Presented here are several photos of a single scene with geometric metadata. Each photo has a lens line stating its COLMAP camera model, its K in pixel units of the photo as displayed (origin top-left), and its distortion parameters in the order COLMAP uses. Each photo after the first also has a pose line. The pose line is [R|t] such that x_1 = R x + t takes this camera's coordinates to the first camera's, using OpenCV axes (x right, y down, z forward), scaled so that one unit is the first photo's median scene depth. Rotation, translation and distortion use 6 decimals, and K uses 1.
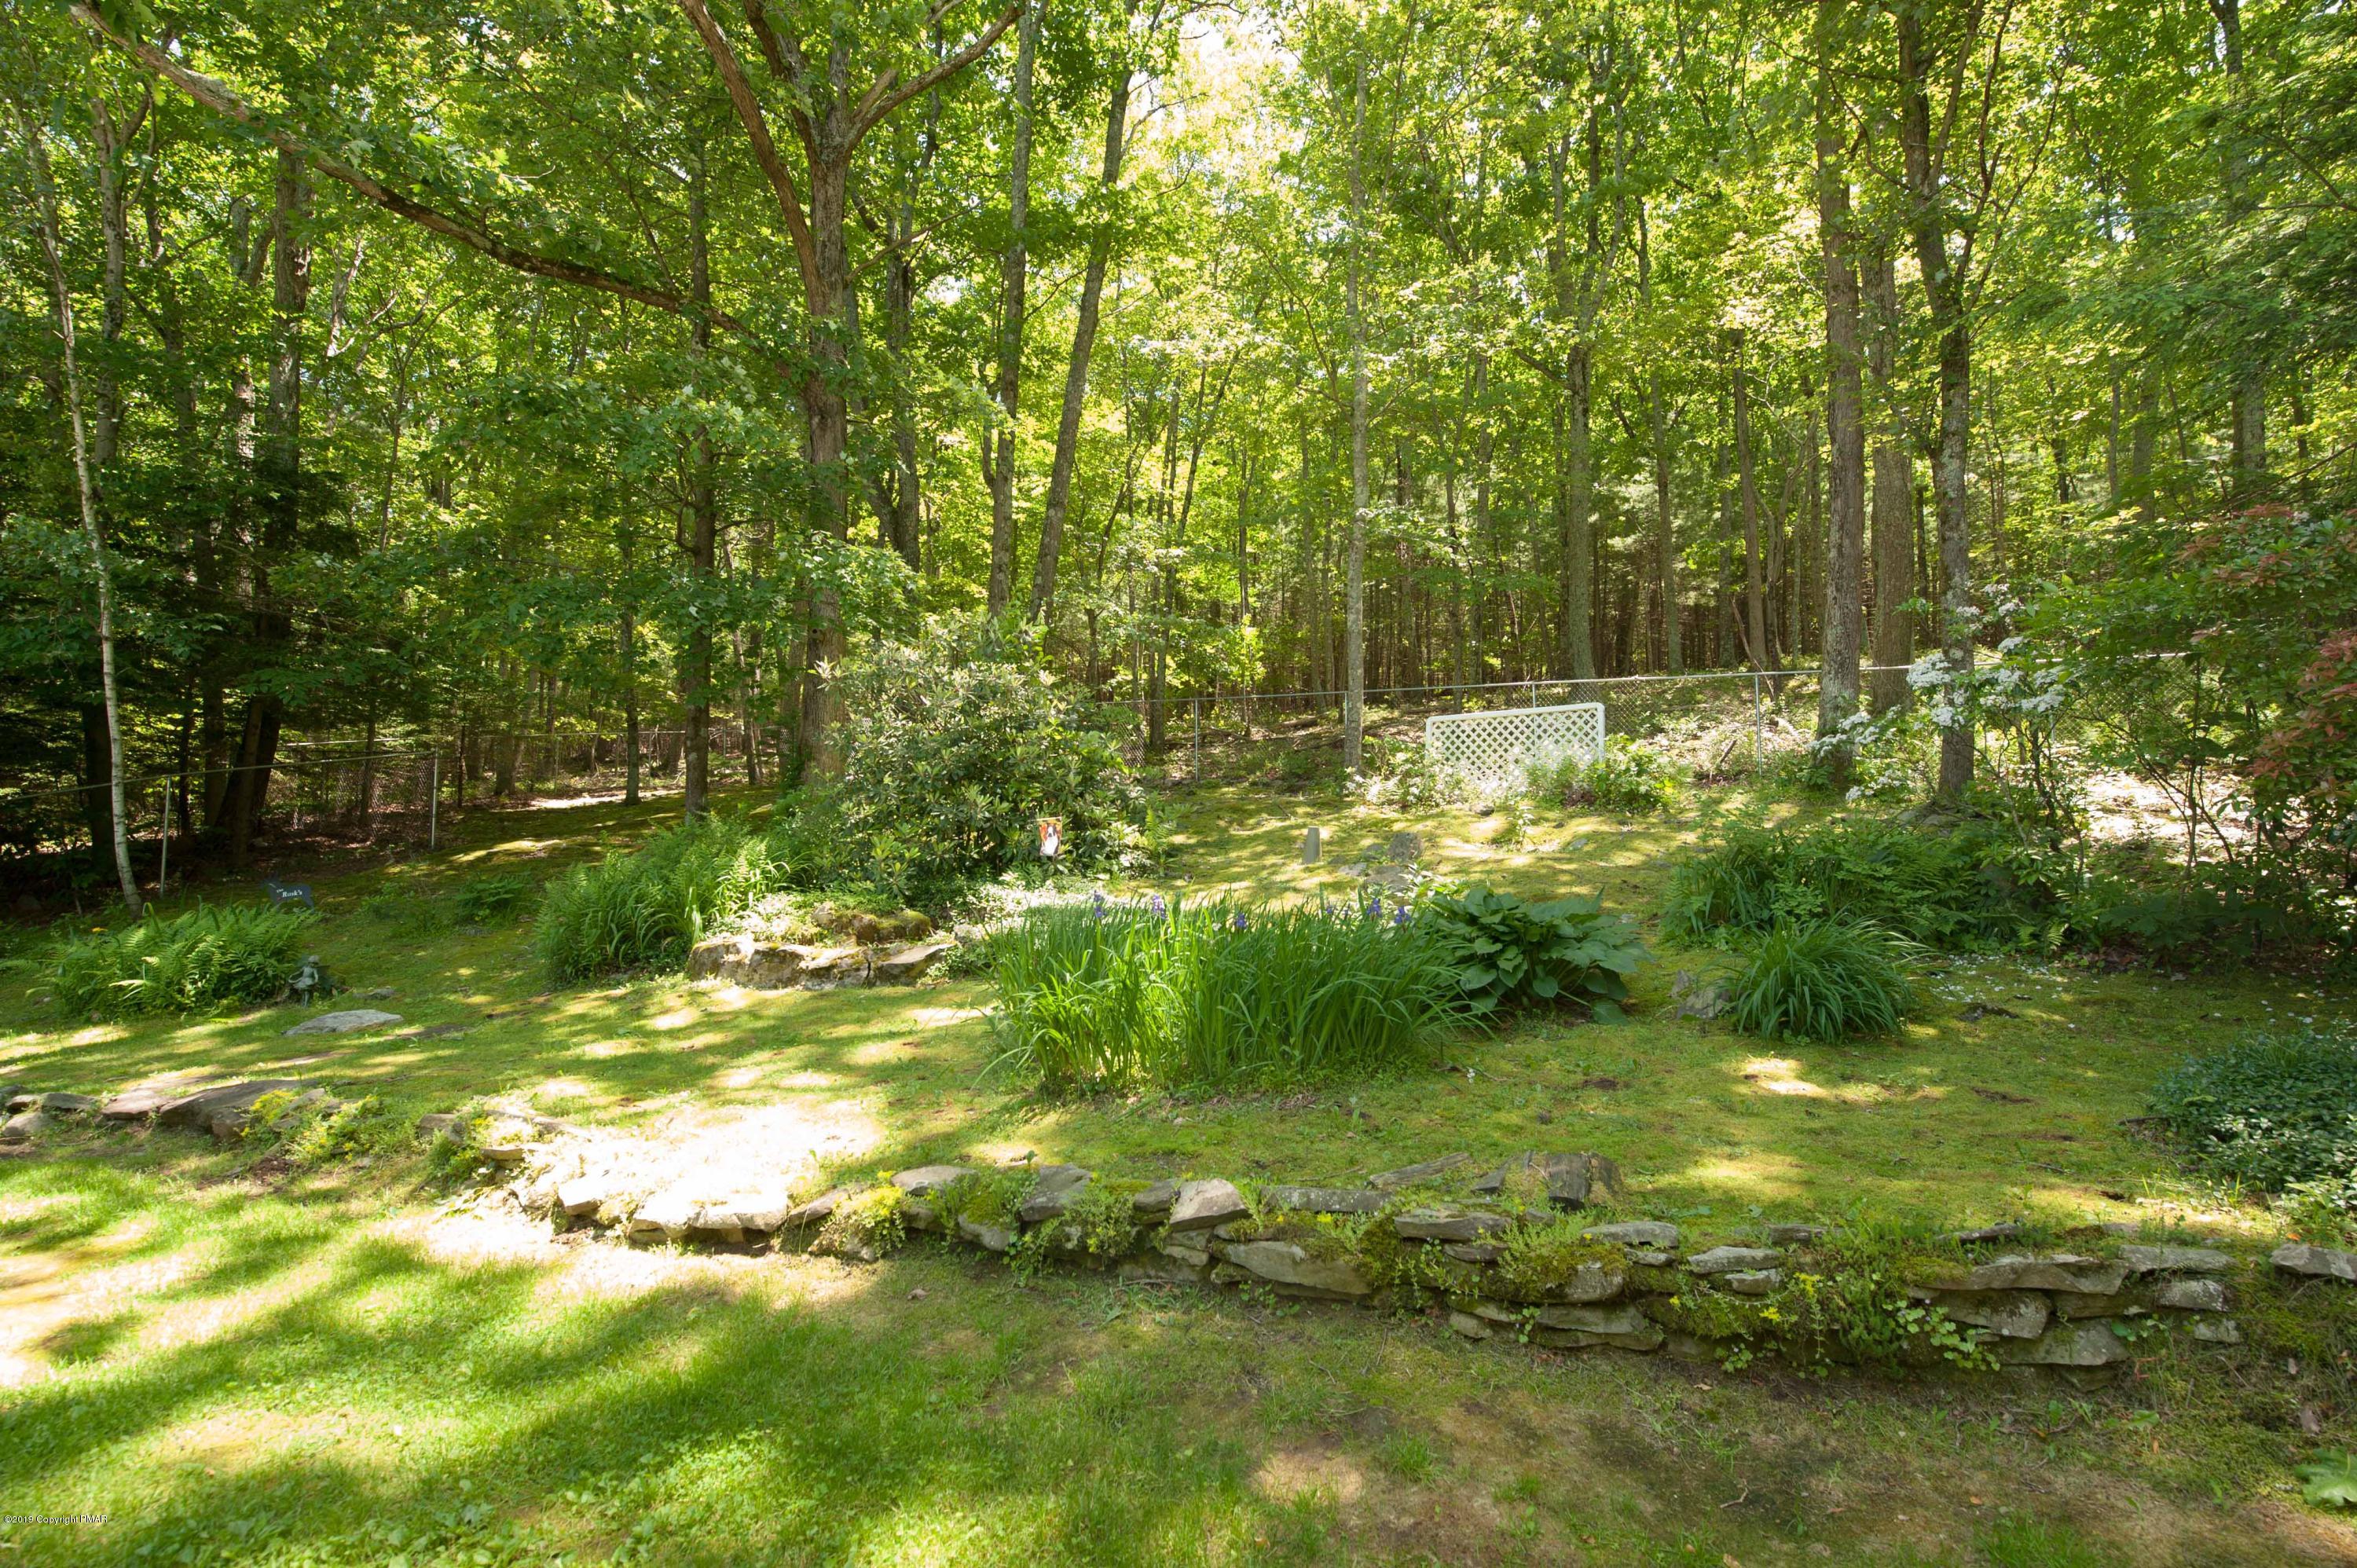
lens RADIAL K [[1014.8, 0, 1176.9], [0, 1014.8, 785.5], [0, 0, 1]] dist [-0.008574, -0.002470]
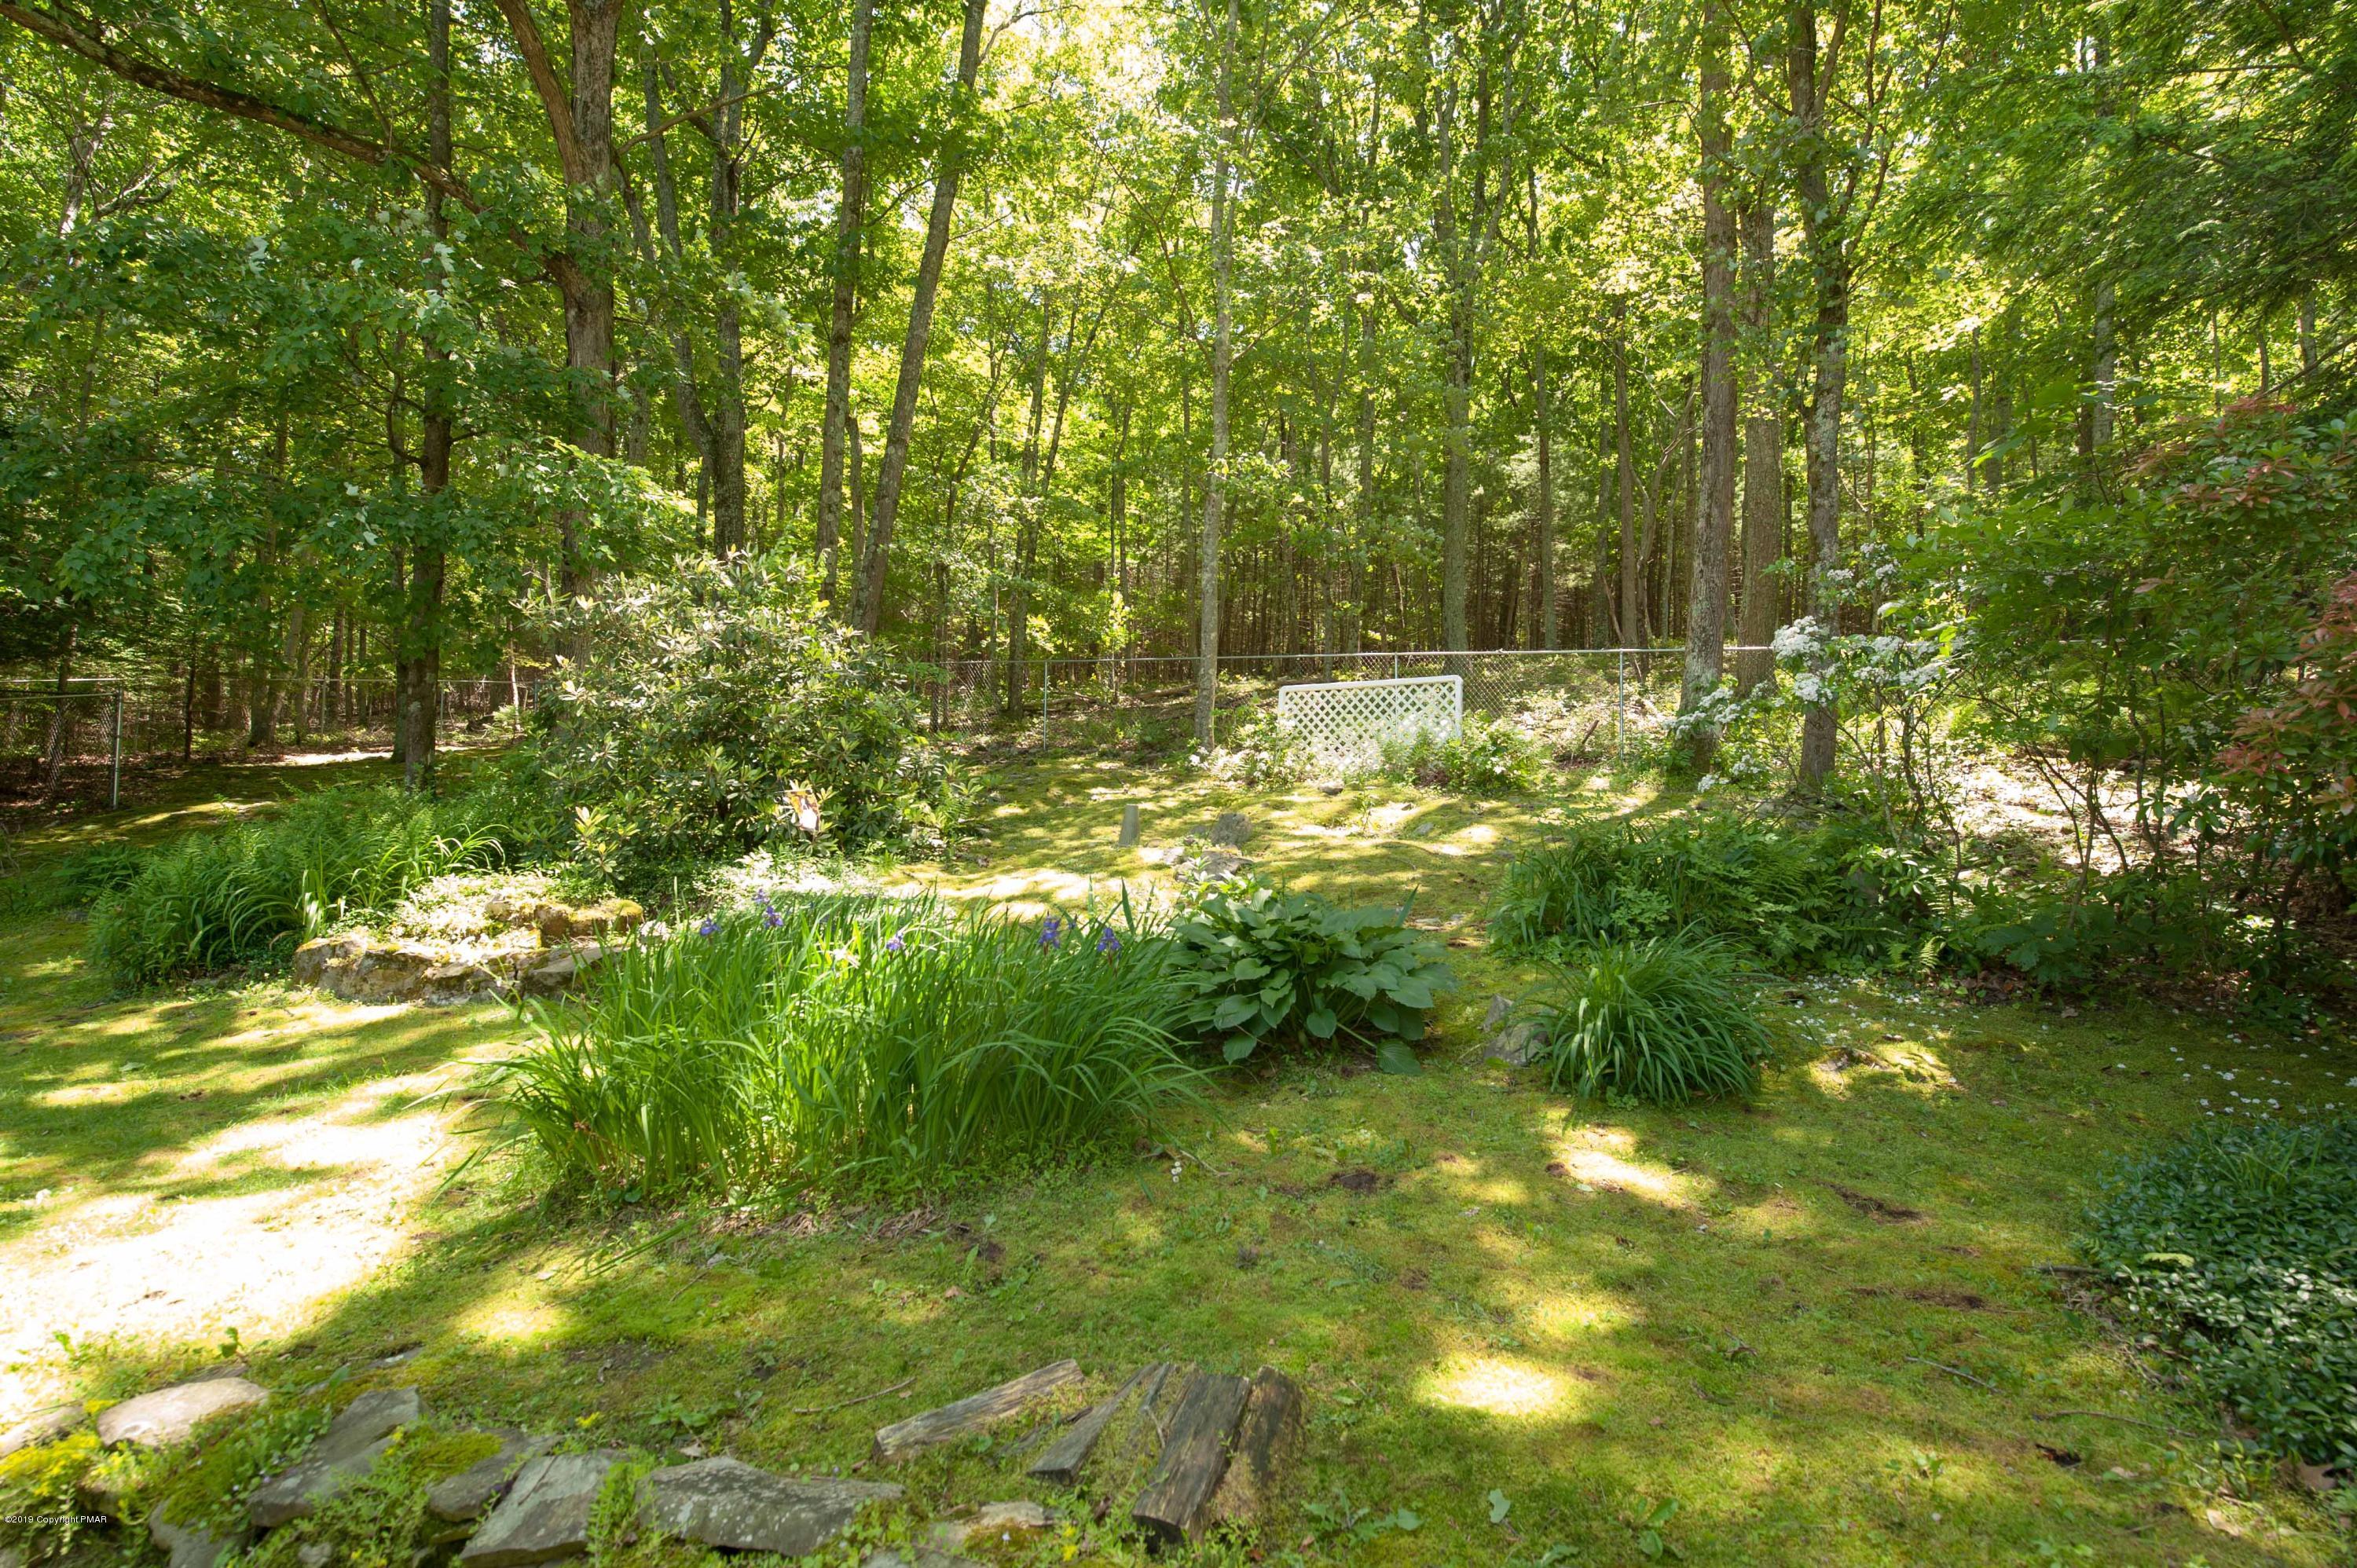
lens RADIAL K [[1014.8, 0, 1178.3], [0, 1014.8, 777.4], [0, 0, 1]] dist [-0.008574, -0.002470]
pose [[0.994828, 0.020636, 0.099458, 0.077890], [-0.022740, 0.999540, 0.020066, -0.001227], [-0.098998, -0.022224, 0.994839, 0.108839]]
